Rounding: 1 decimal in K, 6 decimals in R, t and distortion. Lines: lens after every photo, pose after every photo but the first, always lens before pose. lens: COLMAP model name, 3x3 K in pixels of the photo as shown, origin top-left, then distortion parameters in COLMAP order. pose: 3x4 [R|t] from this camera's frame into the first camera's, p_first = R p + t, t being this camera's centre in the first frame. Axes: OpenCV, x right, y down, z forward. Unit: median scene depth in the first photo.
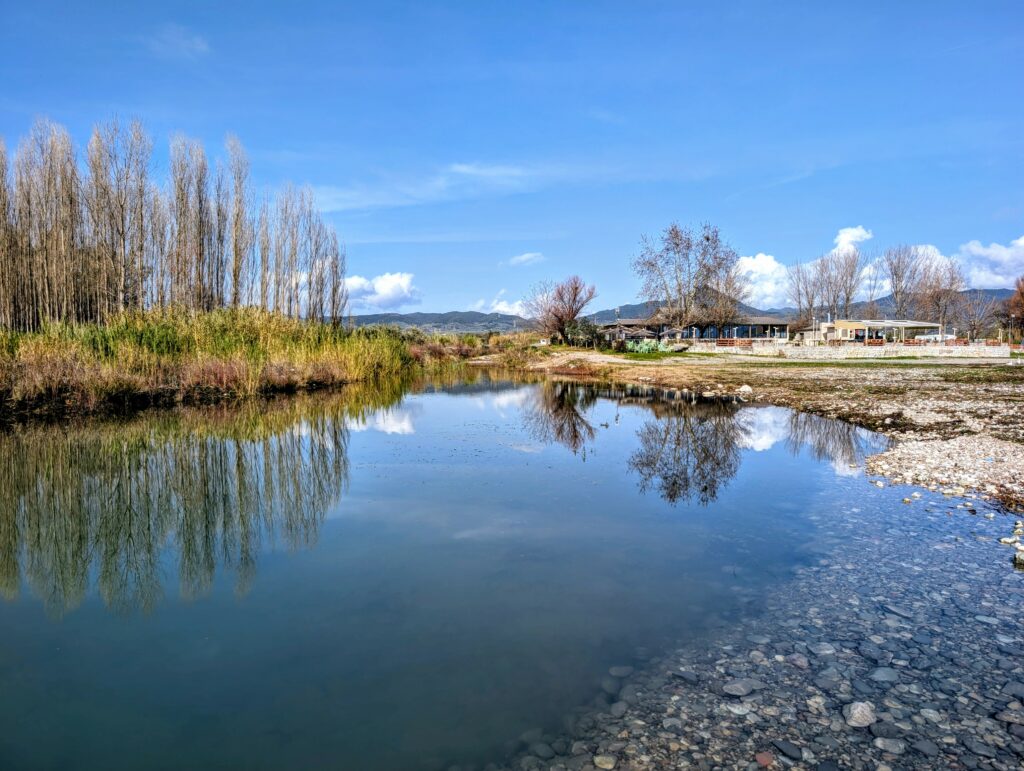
lens RADIAL K [[716.5, 0, 512.0], [0, 716.5, 385.5], [0, 0, 1]] dist [0.002226, 0.000607]
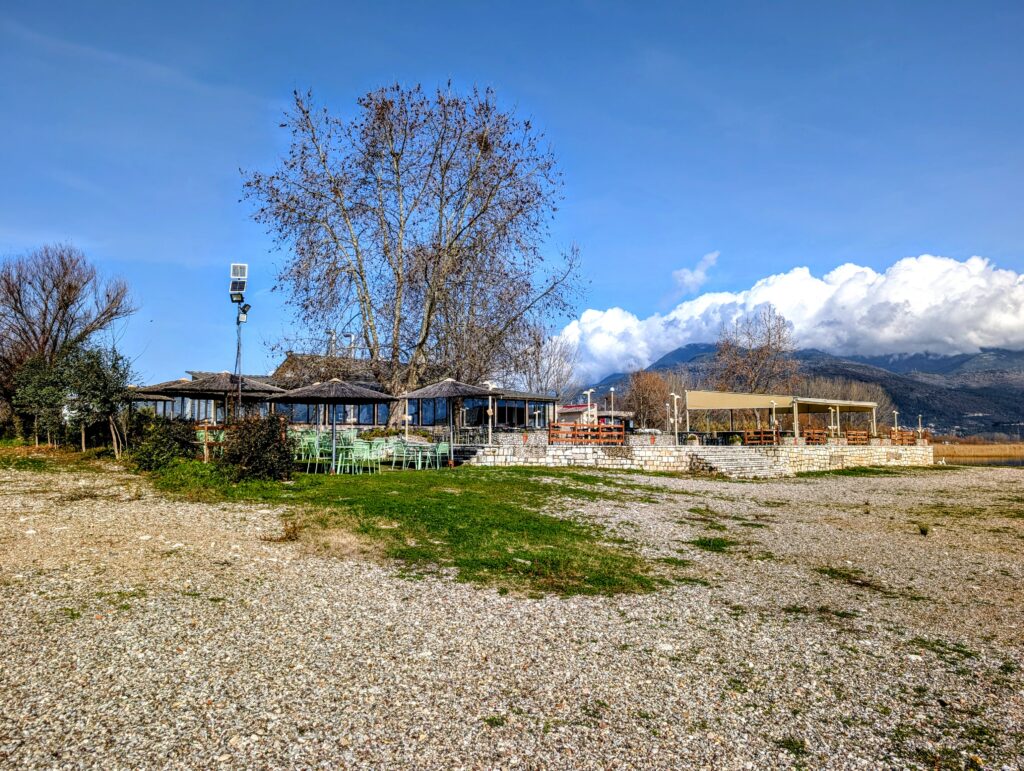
lens RADIAL K [[716.5, 0, 512.0], [0, 716.5, 385.5], [0, 0, 1]] dist [0.002226, 0.000607]
pose [[0.818735, 0.048784, 0.572096, 0.084248], [0.028413, 0.991721, -0.125228, -0.039960], [-0.573468, 0.118784, 0.810570, 0.719197]]
